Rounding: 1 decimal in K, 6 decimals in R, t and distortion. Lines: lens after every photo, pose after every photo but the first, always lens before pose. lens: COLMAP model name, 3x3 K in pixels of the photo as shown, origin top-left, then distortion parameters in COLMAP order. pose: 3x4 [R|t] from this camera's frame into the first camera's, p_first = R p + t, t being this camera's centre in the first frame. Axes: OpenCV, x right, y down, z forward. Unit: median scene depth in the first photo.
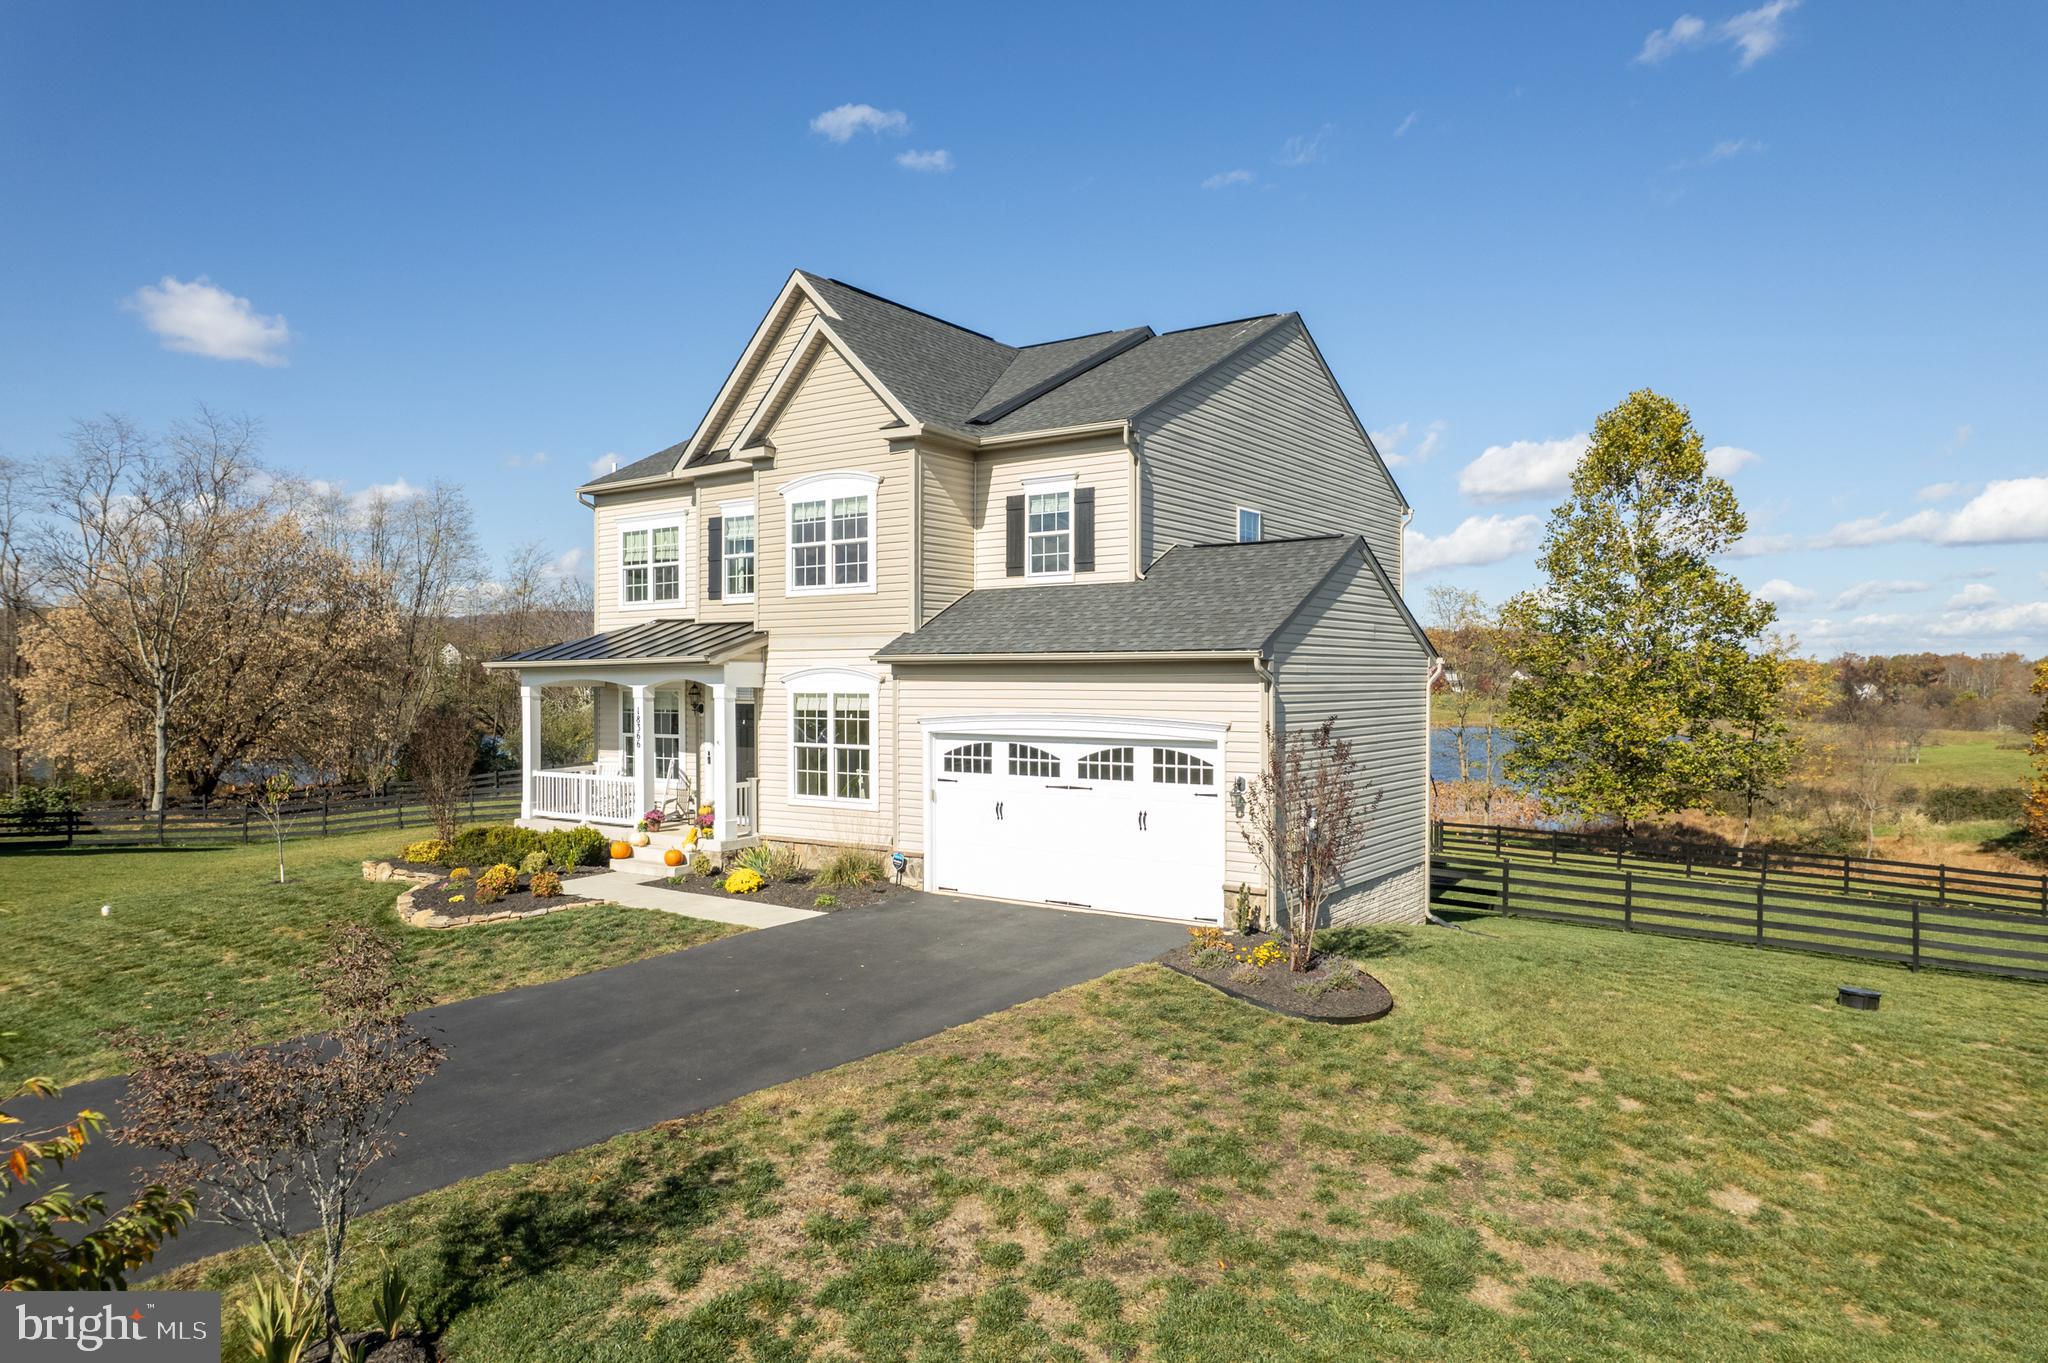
lens RADIAL K [[1309.3, 0, 1030.6], [0, 1309.3, 684.1], [0, 0, 1]] dist [-0.077127, 0.068555]
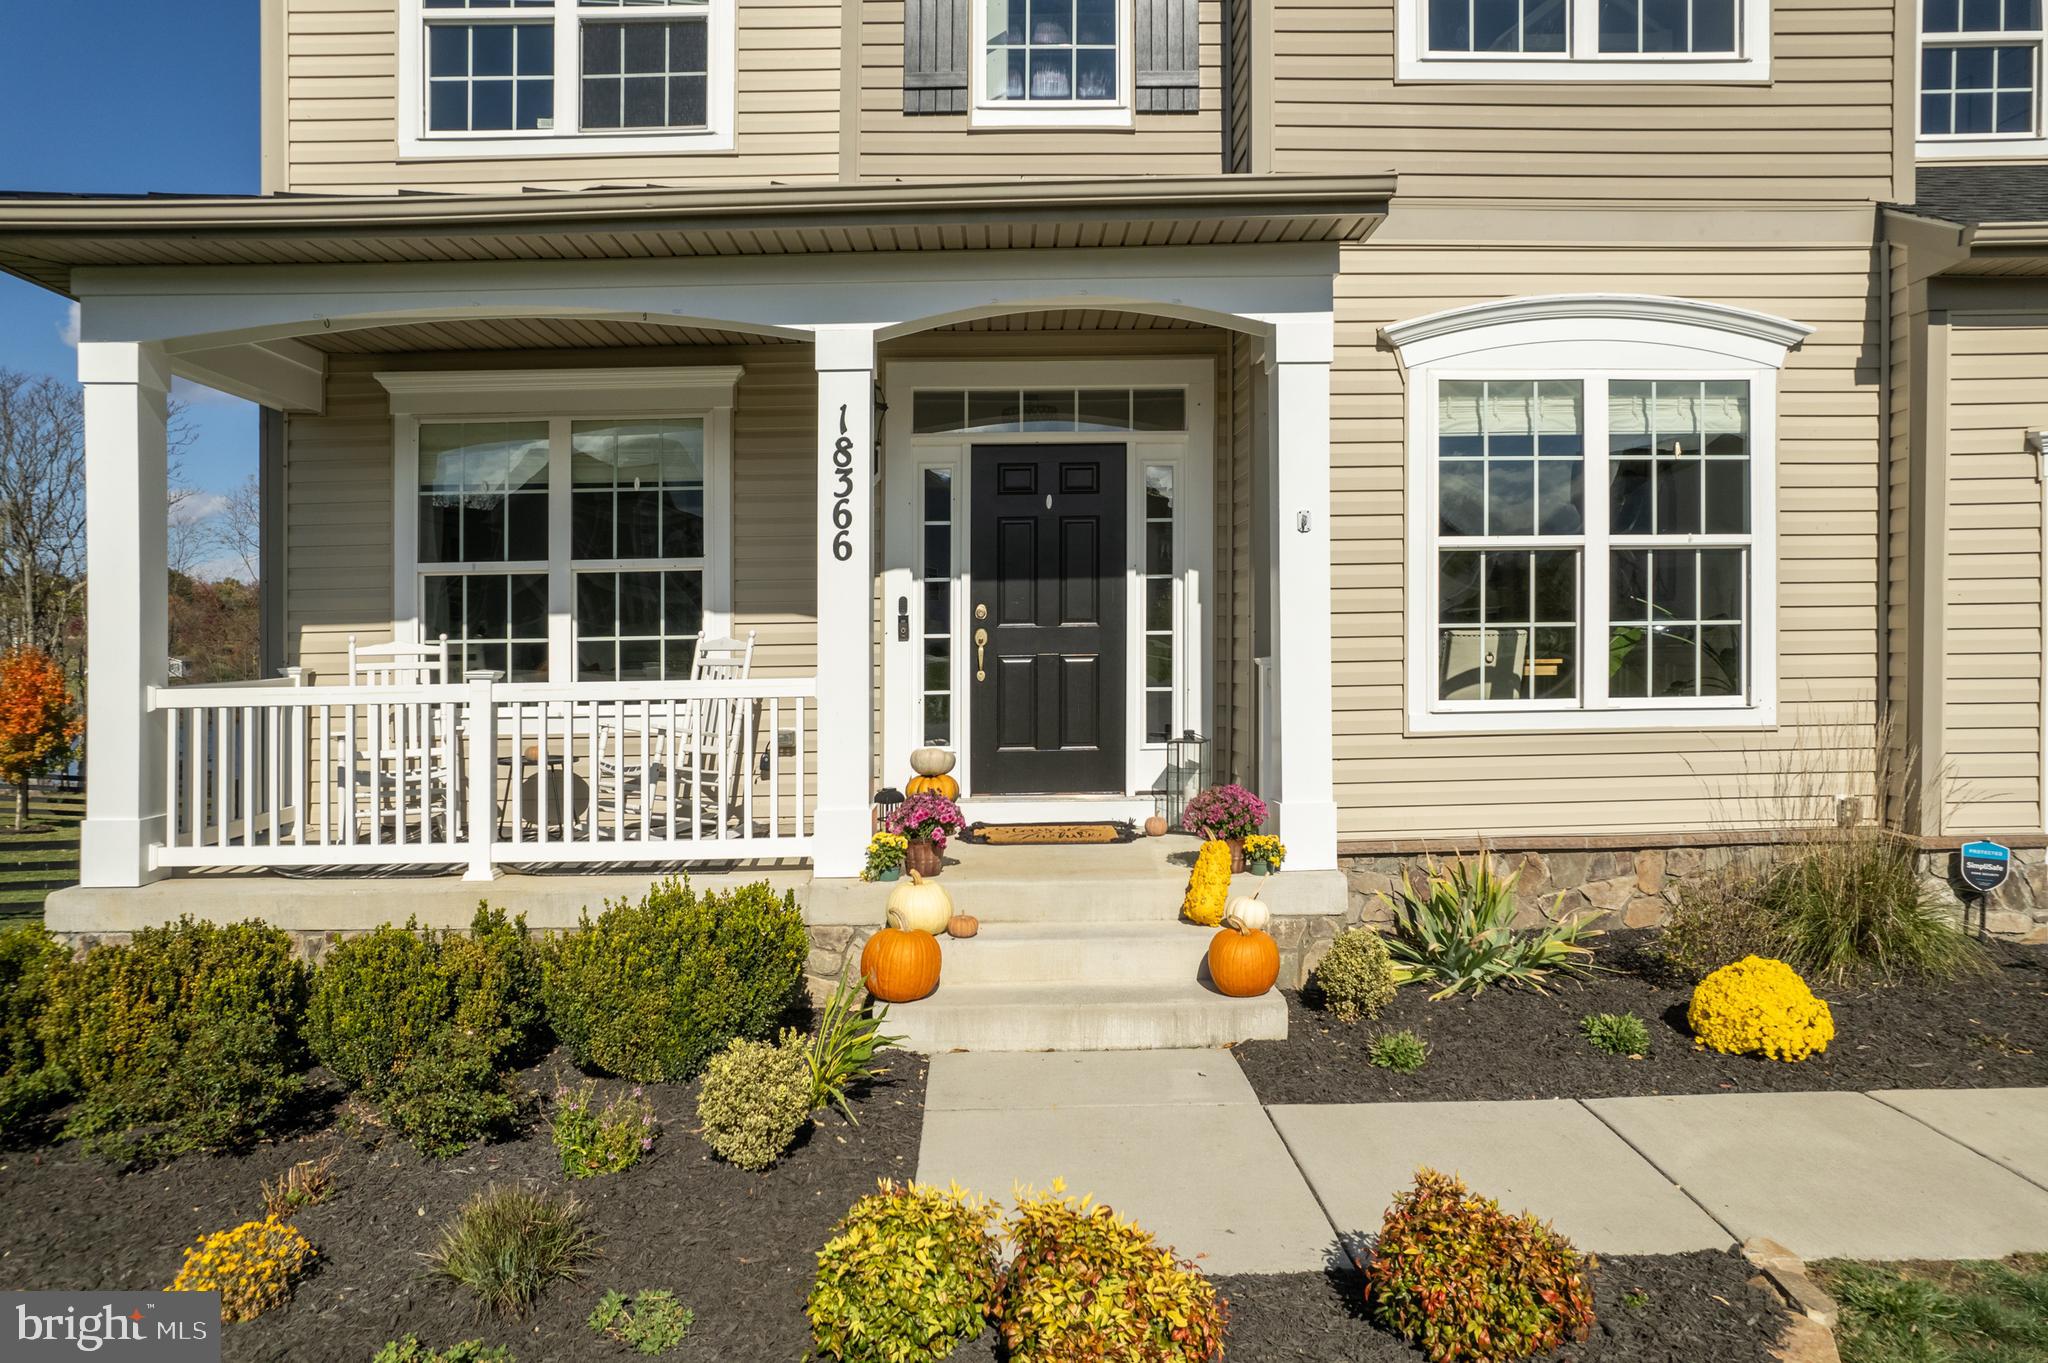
lens RADIAL K [[1329.7, 0, 1009.2], [0, 1329.7, 677.8], [0, 0, 1]] dist [-0.077741, 0.073359]
pose [[0.809162, -0.021606, 0.587188, -0.476469], [0.013827, 0.999747, 0.017732, 0.075379], [-0.587423, -0.006229, 0.809256, 0.845235]]
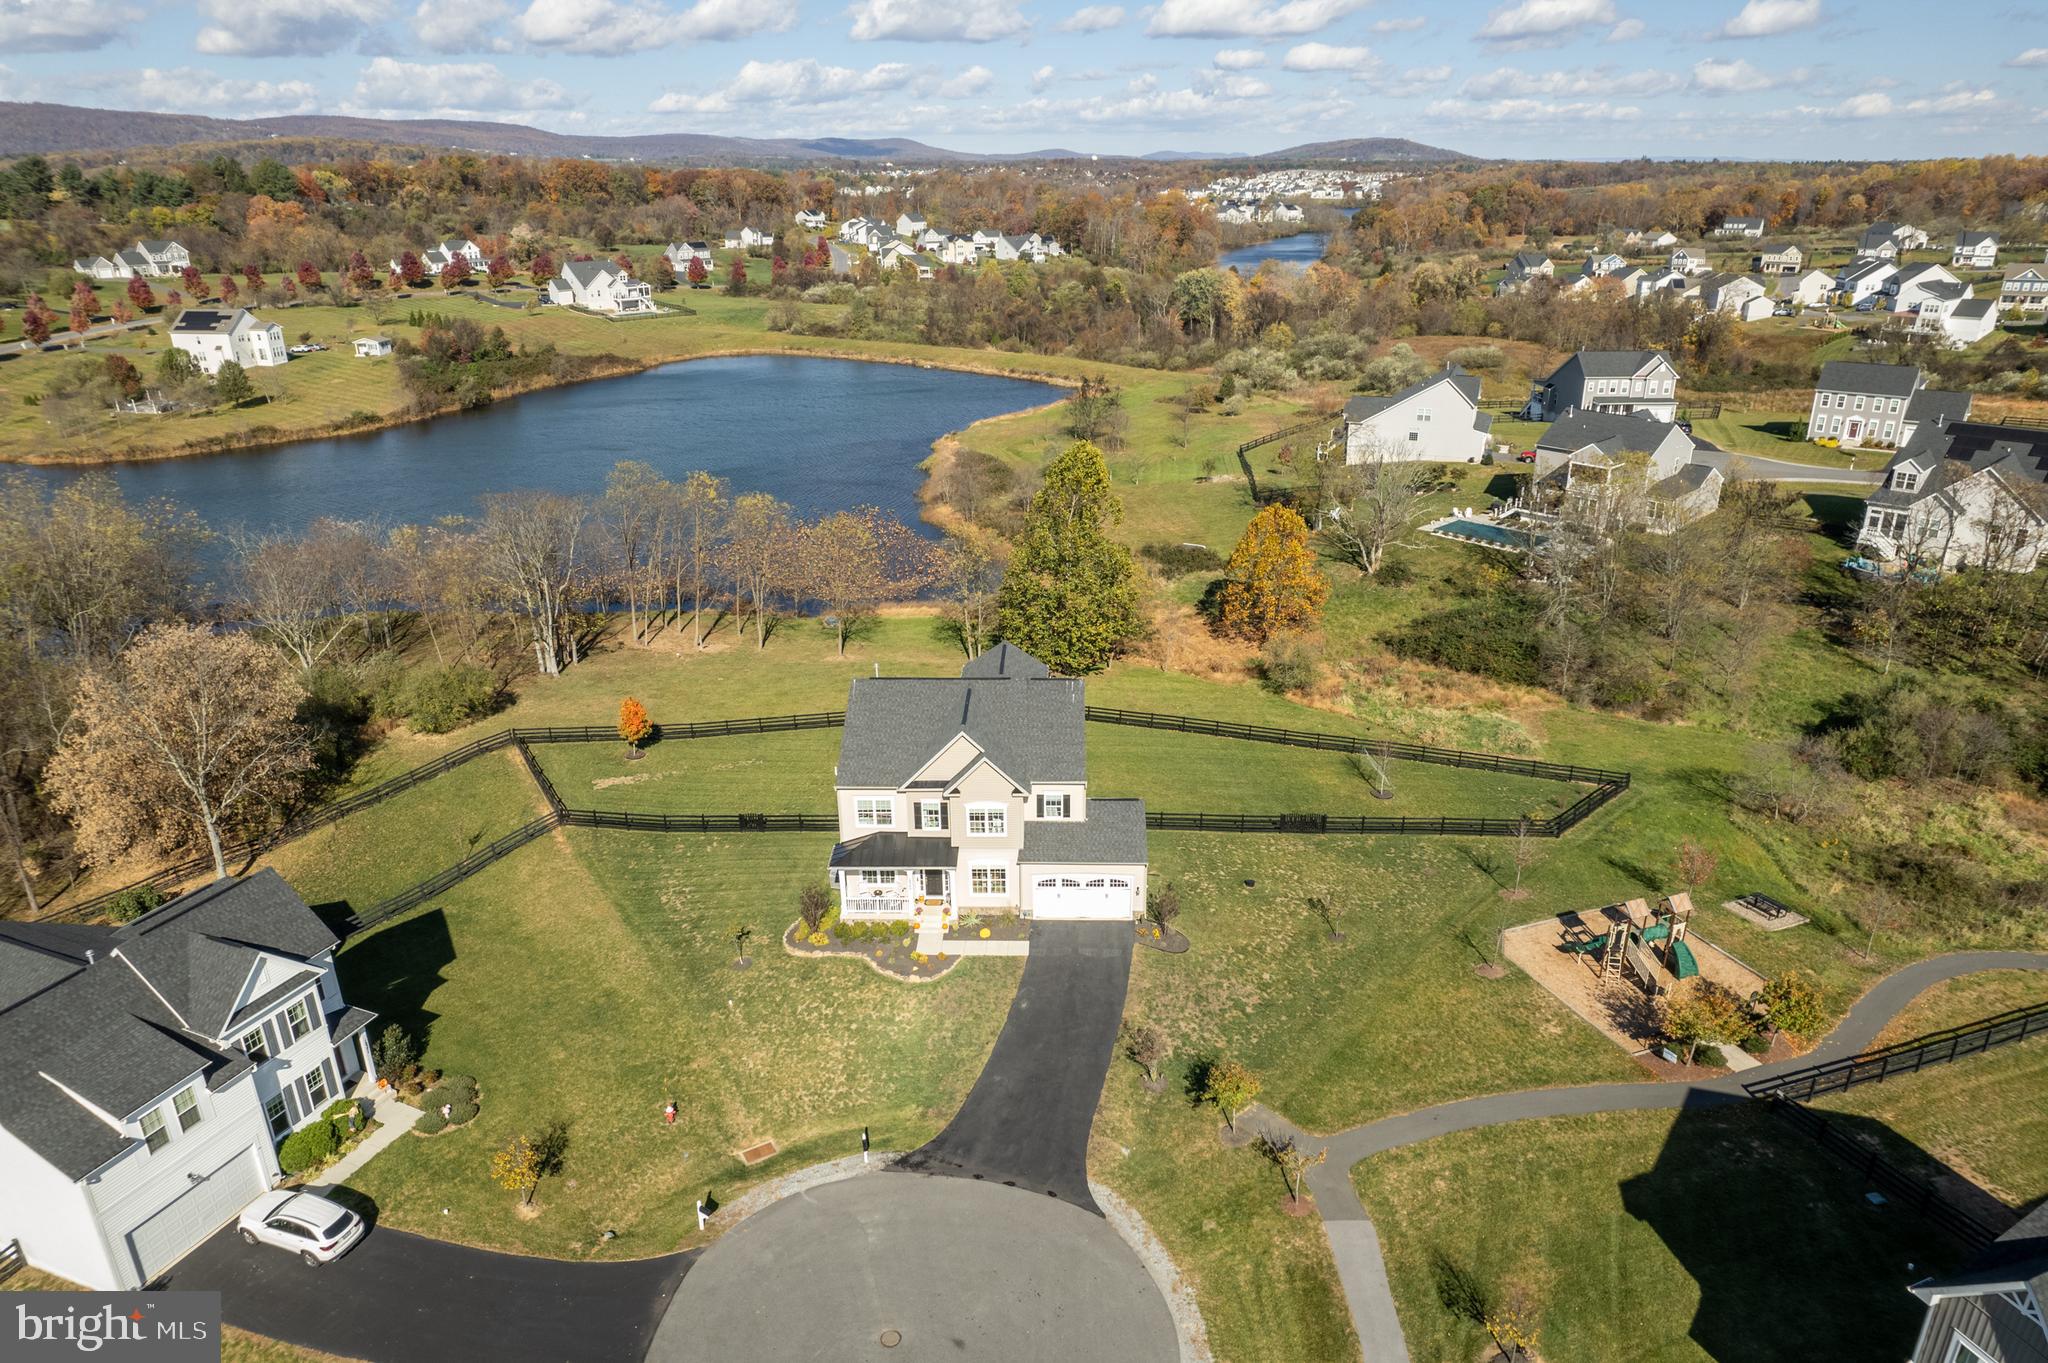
lens RADIAL K [[1309.3, 0, 1030.6], [0, 1309.3, 684.1], [0, 0, 1]] dist [-0.077127, 0.068555]
pose [[0.828131, -0.214676, 0.517797, -1.622814], [0.008383, 0.928395, 0.371500, -1.579171], [-0.560472, -0.303310, 0.770632, -1.342116]]
